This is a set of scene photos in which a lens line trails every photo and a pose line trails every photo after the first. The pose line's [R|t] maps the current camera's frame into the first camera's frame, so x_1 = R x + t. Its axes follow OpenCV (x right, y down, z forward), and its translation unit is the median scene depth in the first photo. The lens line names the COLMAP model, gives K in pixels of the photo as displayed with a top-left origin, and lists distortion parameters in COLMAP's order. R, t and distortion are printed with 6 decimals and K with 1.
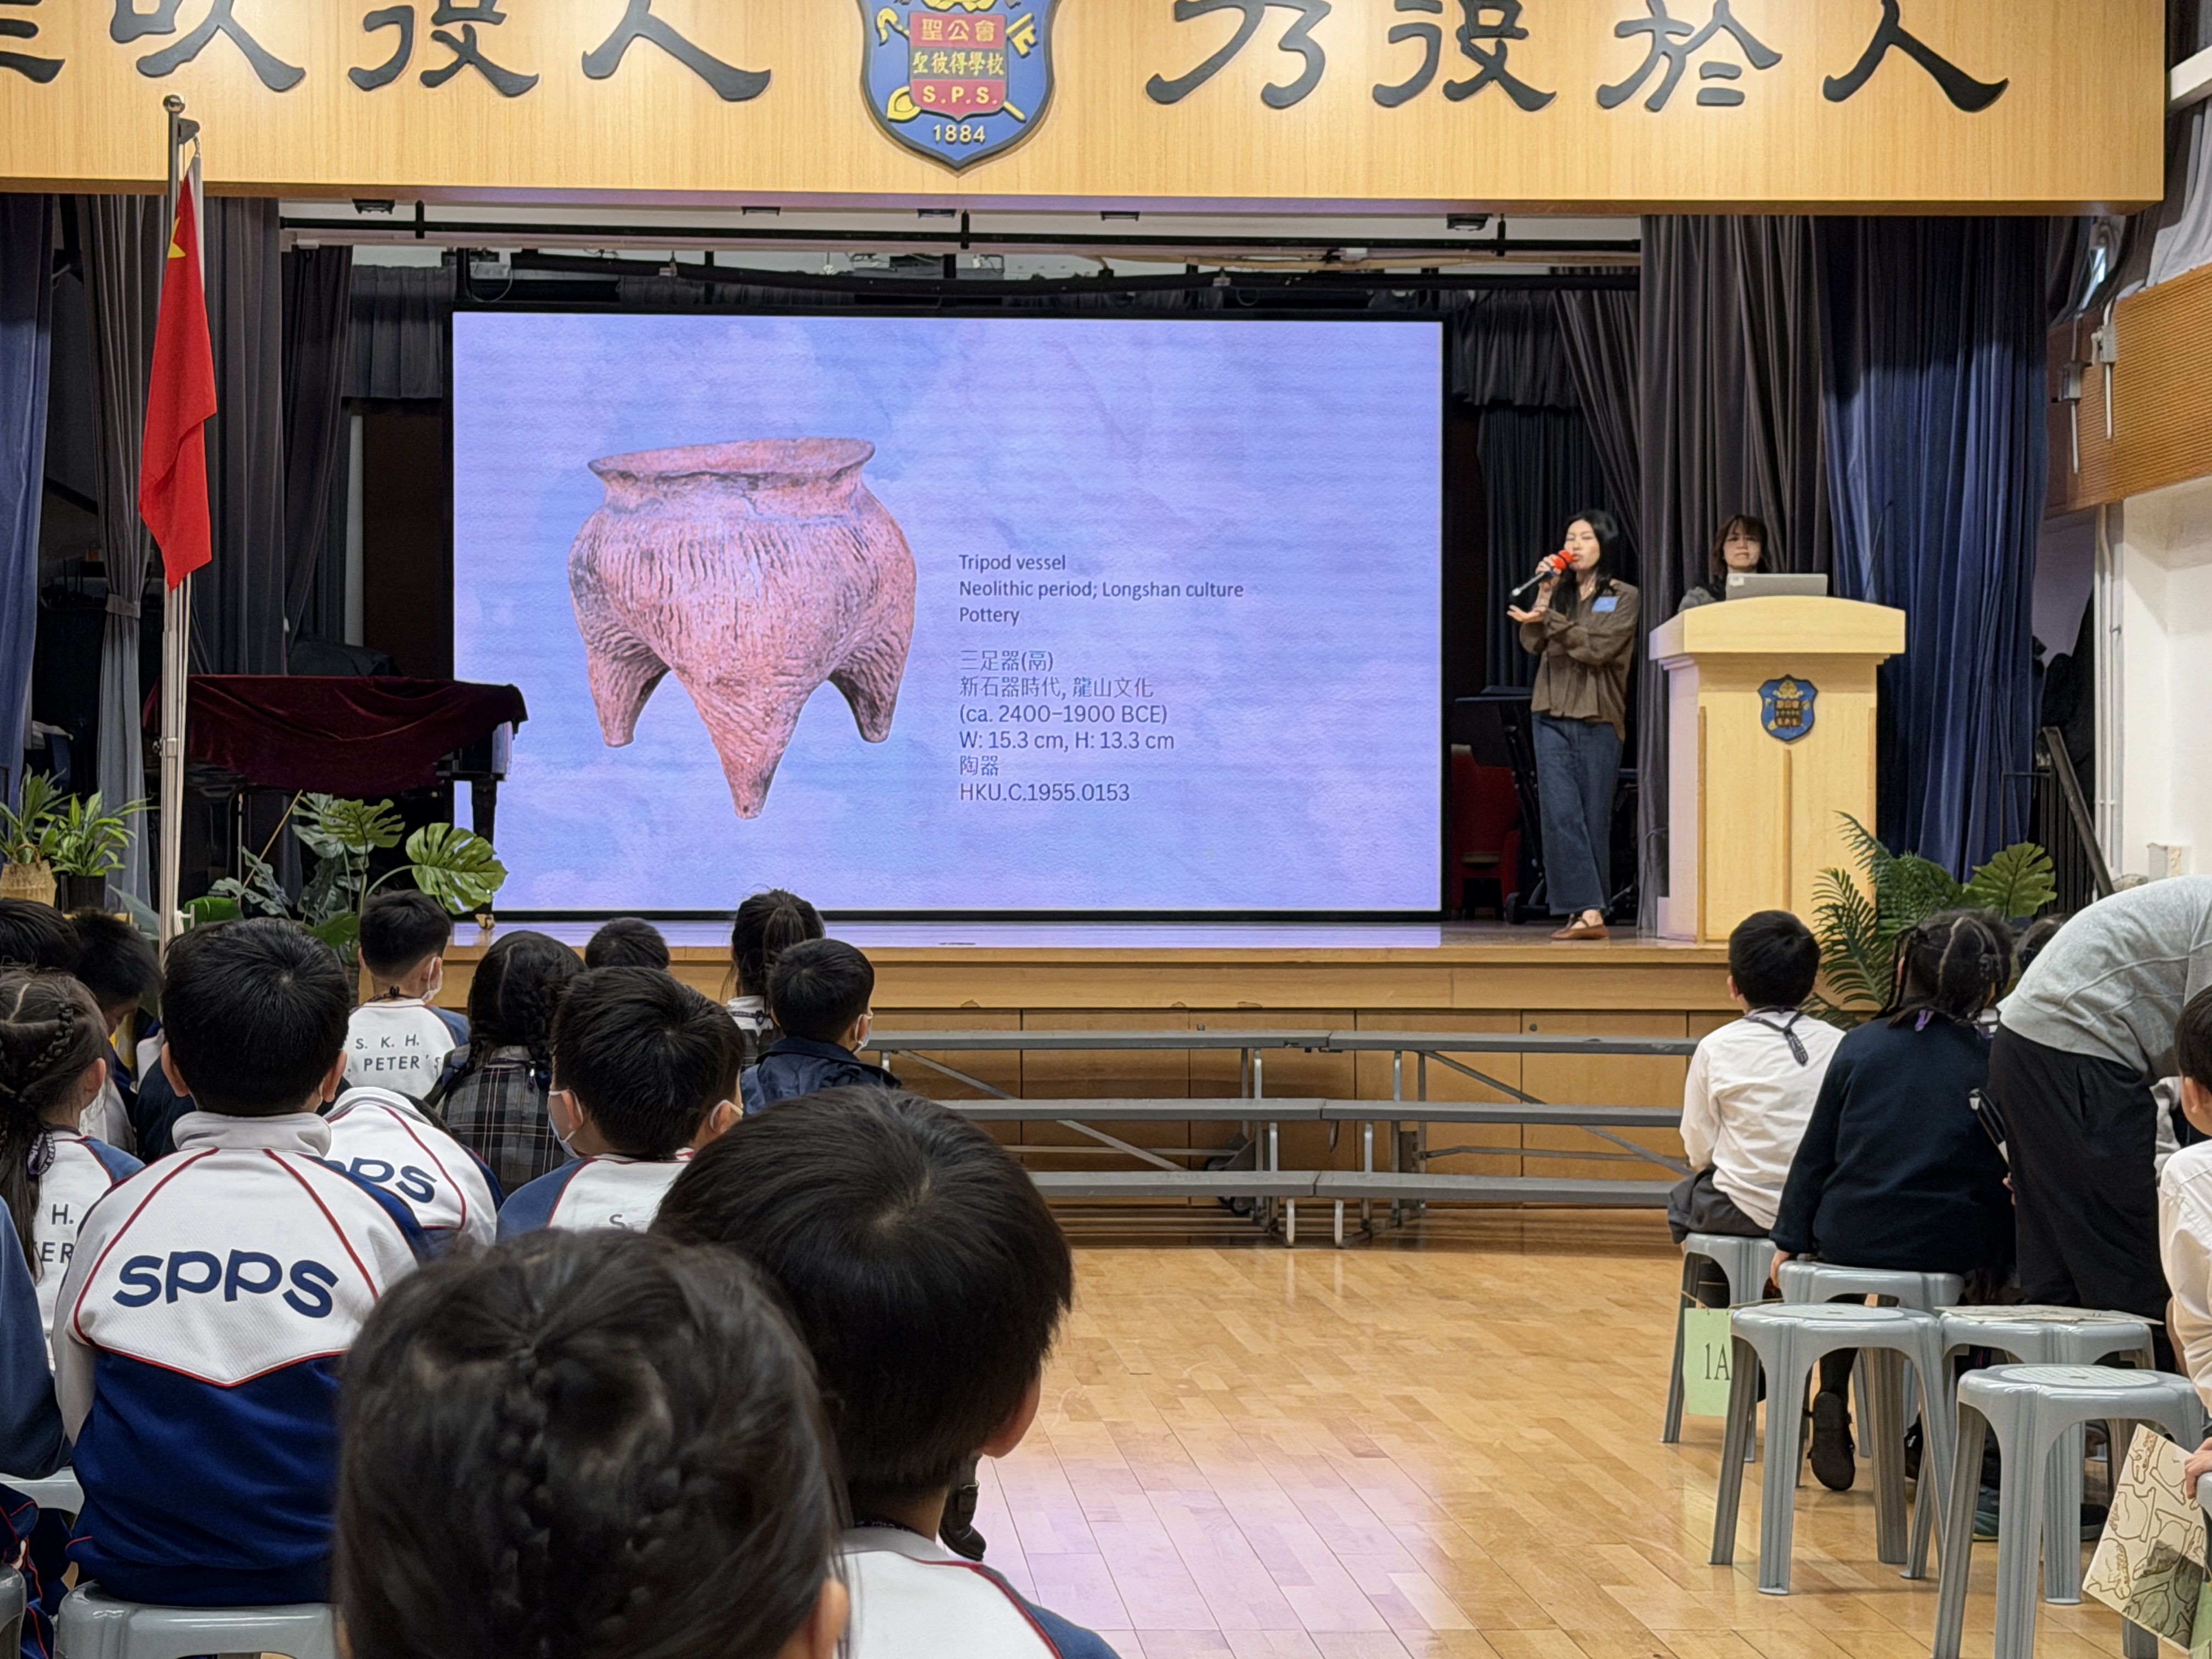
lens RADIAL K [[4529.2, 0, 1109.0], [0, 4529.2, 850.7], [0, 0, 1]] dist [0.056559, 0.000000]
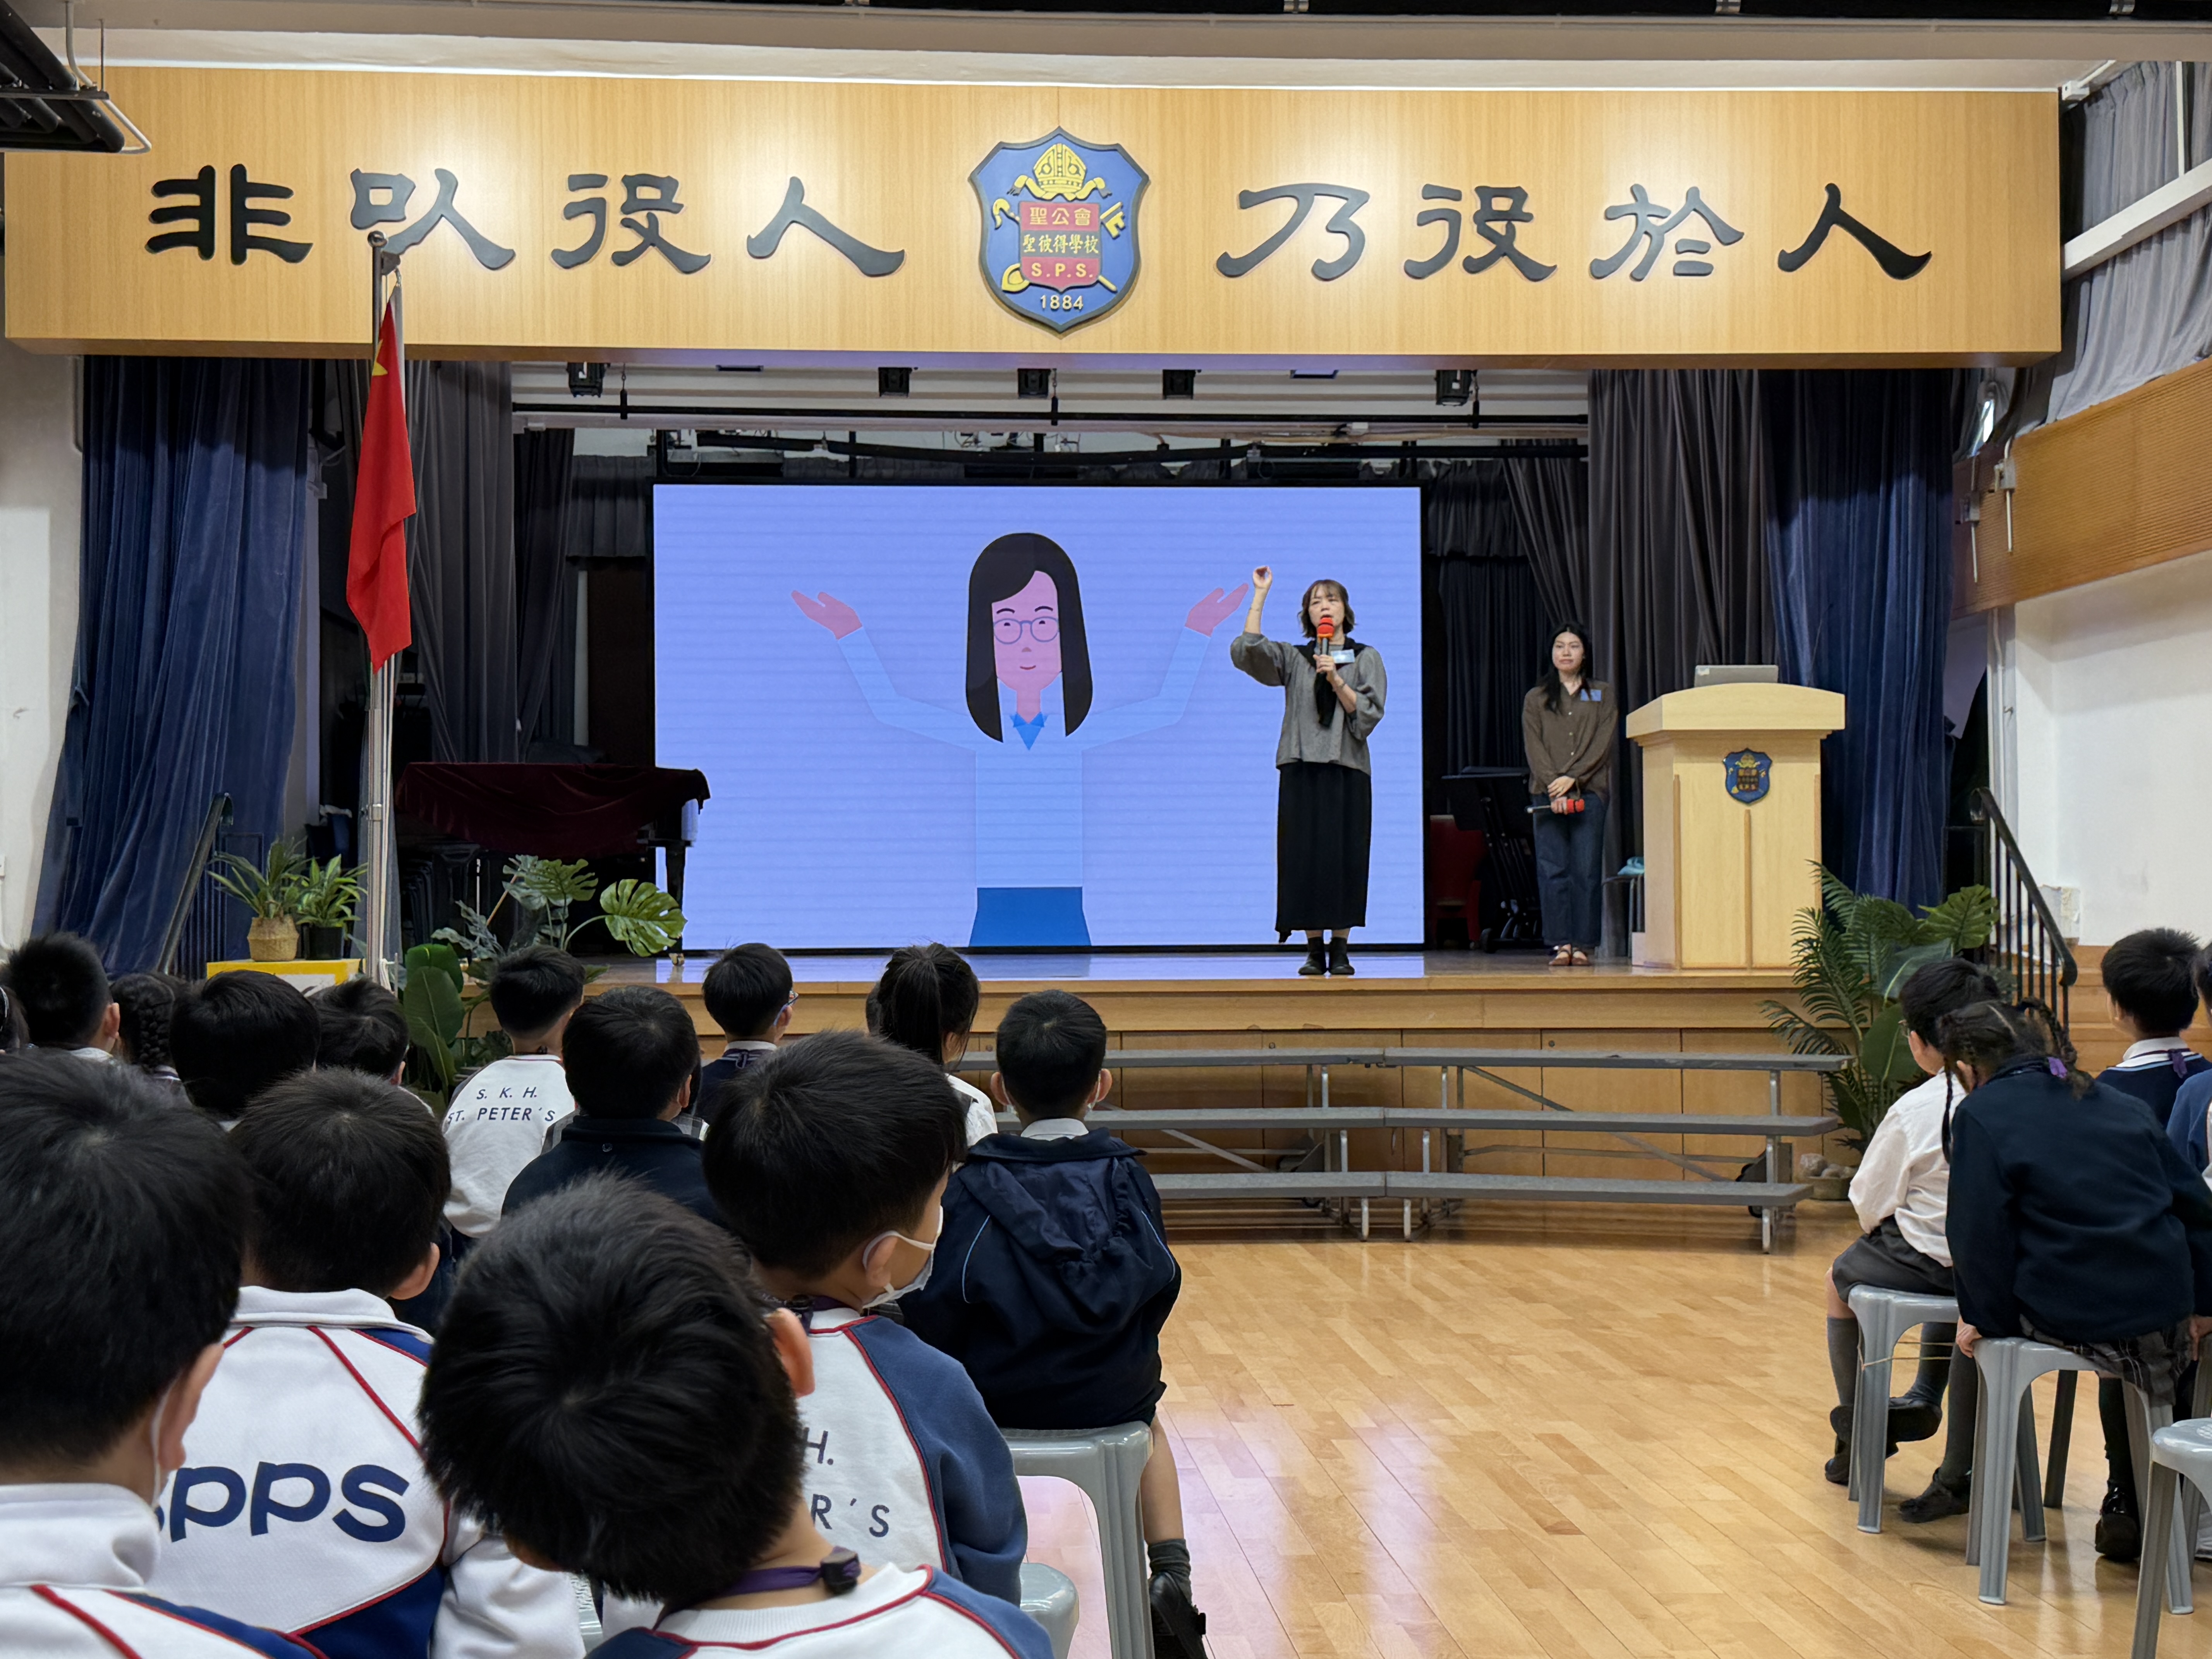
lens RADIAL K [[3210.3, 0, 1155.1], [0, 3210.3, 844.4], [0, 0, 1]] dist [0.076472, 0.000000]
pose [[0.999940, -0.007635, 0.007800, -0.015876], [0.007754, 0.999851, -0.015399, -0.001200], [-0.007681, 0.015458, 0.999851, 0.148320]]
